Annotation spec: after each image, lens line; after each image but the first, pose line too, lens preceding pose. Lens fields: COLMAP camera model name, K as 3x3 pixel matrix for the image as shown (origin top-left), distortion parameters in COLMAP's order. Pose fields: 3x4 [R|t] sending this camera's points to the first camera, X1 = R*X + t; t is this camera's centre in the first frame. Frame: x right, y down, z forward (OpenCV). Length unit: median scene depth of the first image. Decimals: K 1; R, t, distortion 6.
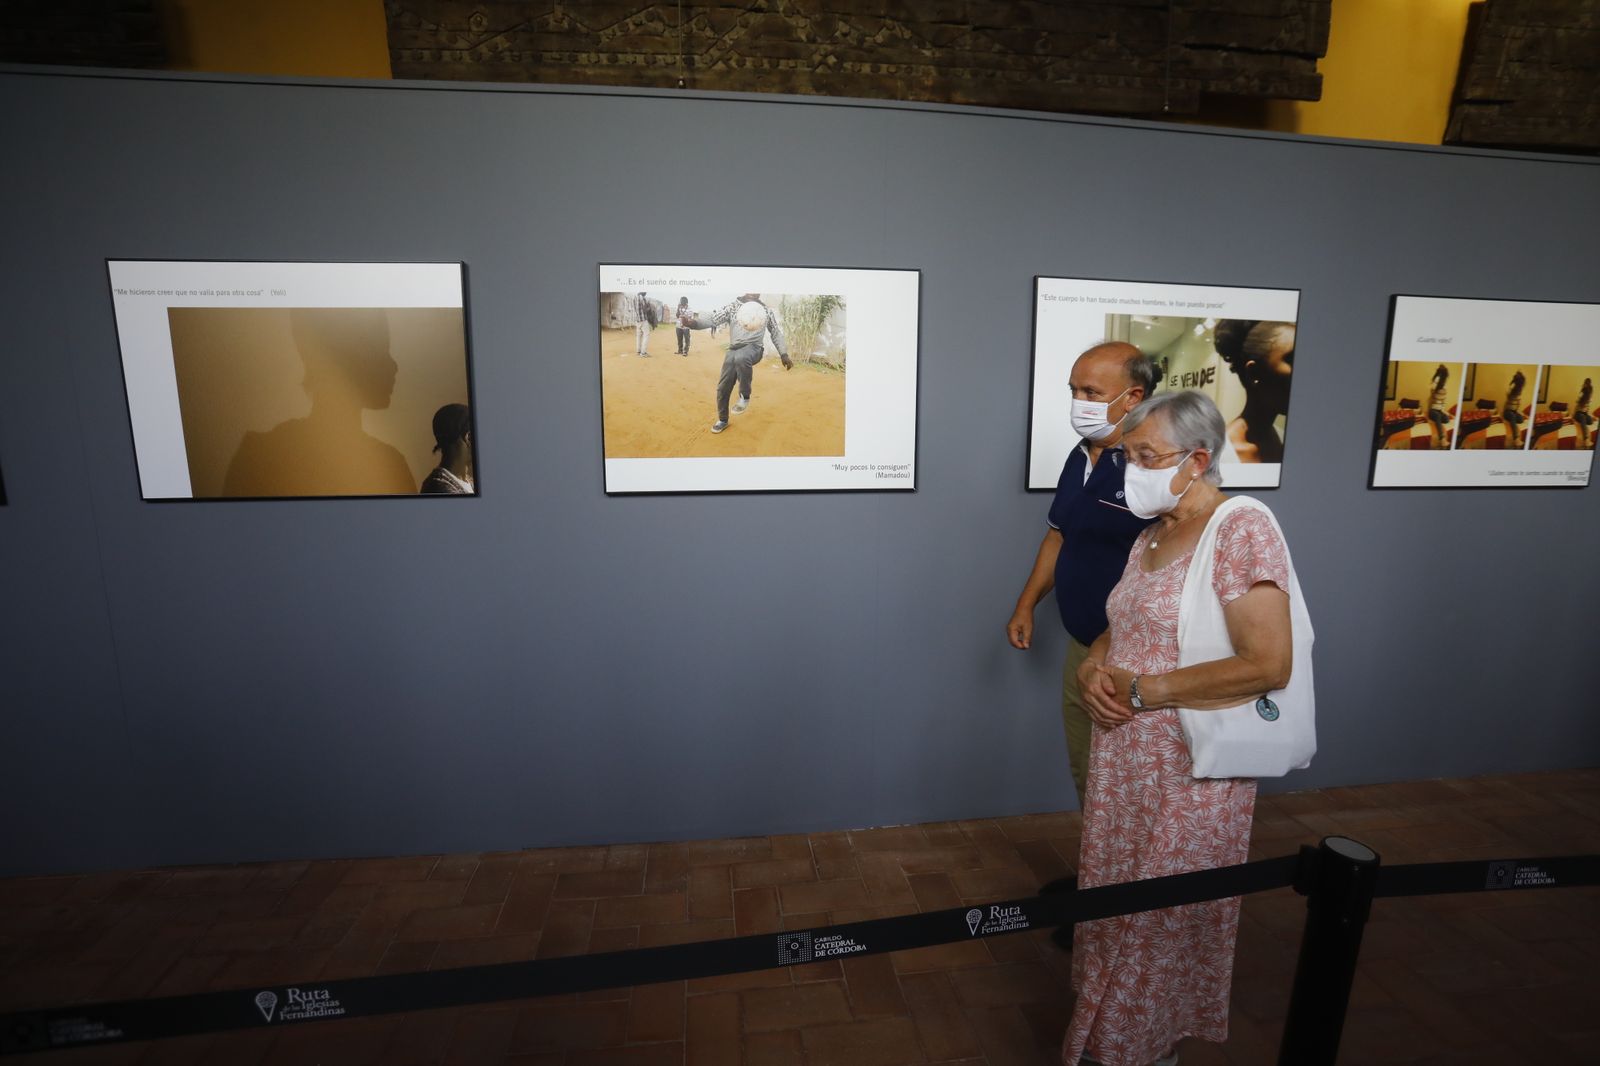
lens RADIAL K [[724.4, 0, 800.0], [0, 724.4, 533.0], [0, 0, 1]] dist [-0.065550, 0.020329]
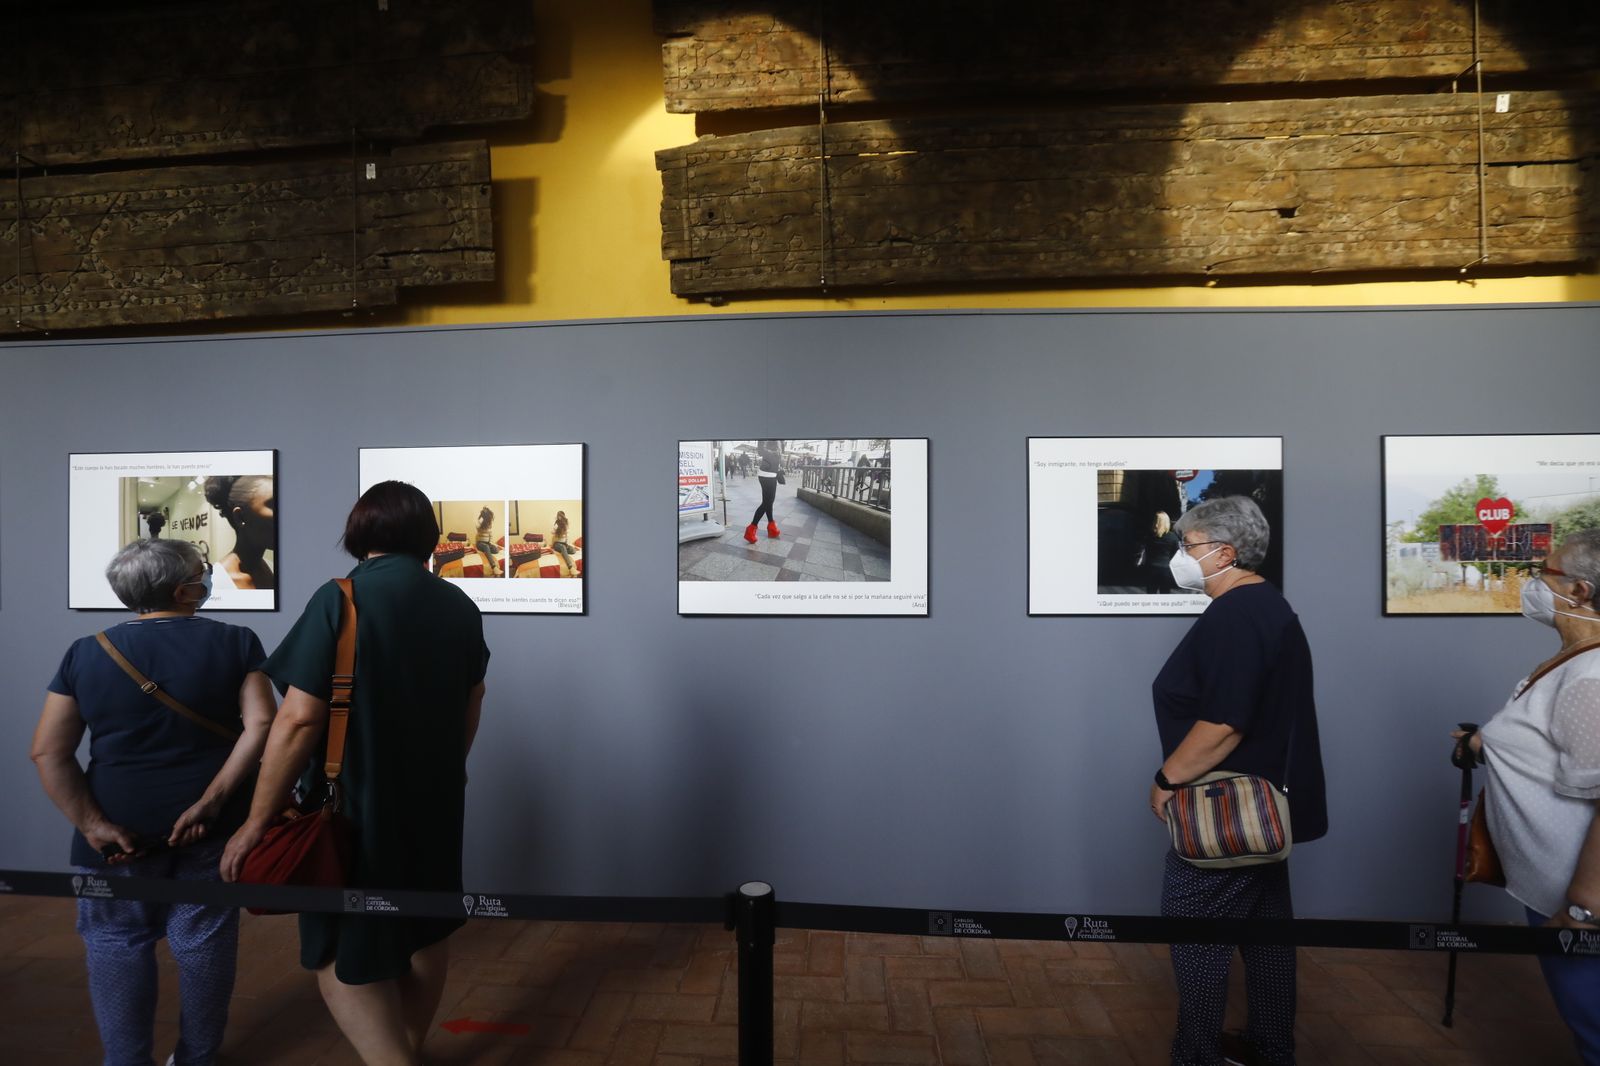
lens RADIAL K [[736.4, 0, 800.0], [0, 736.4, 533.0], [0, 0, 1]] dist [-0.062387, 0.021642]
pose [[0.980872, -0.009035, -0.194443, 1.774690], [-0.023917, 0.985759, -0.166455, -0.012153], [0.193178, 0.167921, 0.966688, -0.020589]]
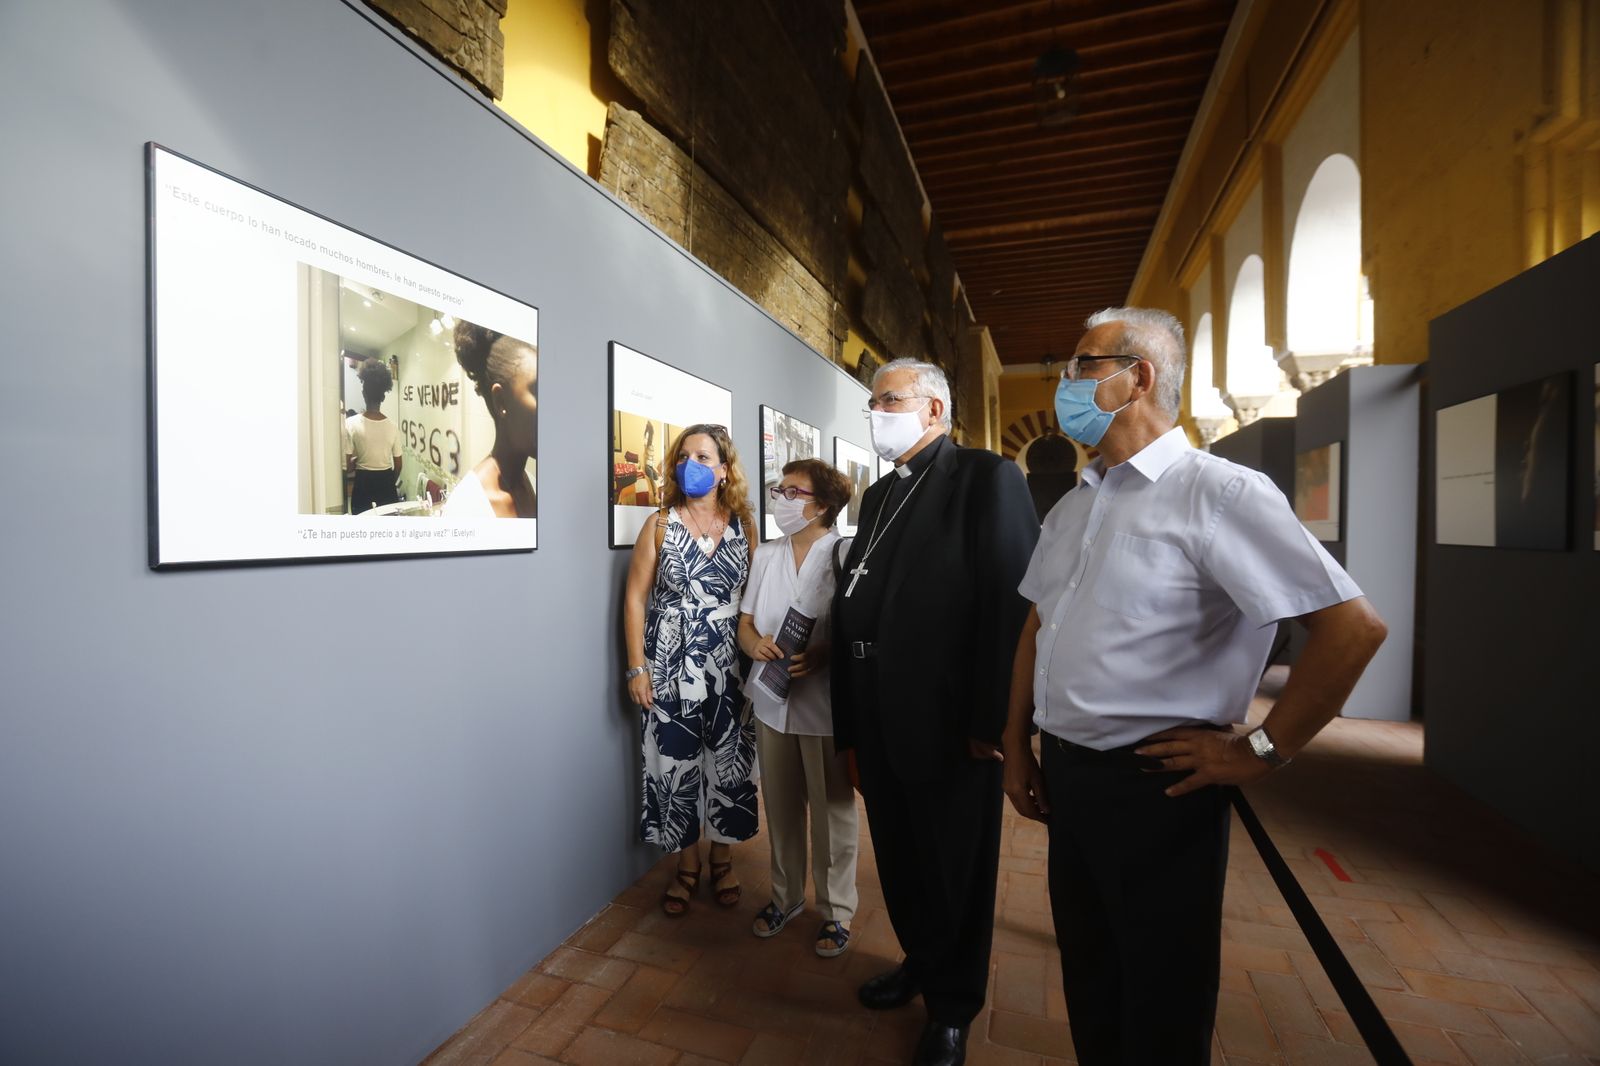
lens RADIAL K [[724.4, 0, 800.0], [0, 724.4, 533.0], [0, 0, 1]] dist [-0.065550, 0.020329]
pose [[0.432612, -0.015293, 0.901451, 0.076378], [0.156769, 0.985901, -0.058509, 0.012006], [-0.887846, 0.166631, 0.428910, 0.383438]]
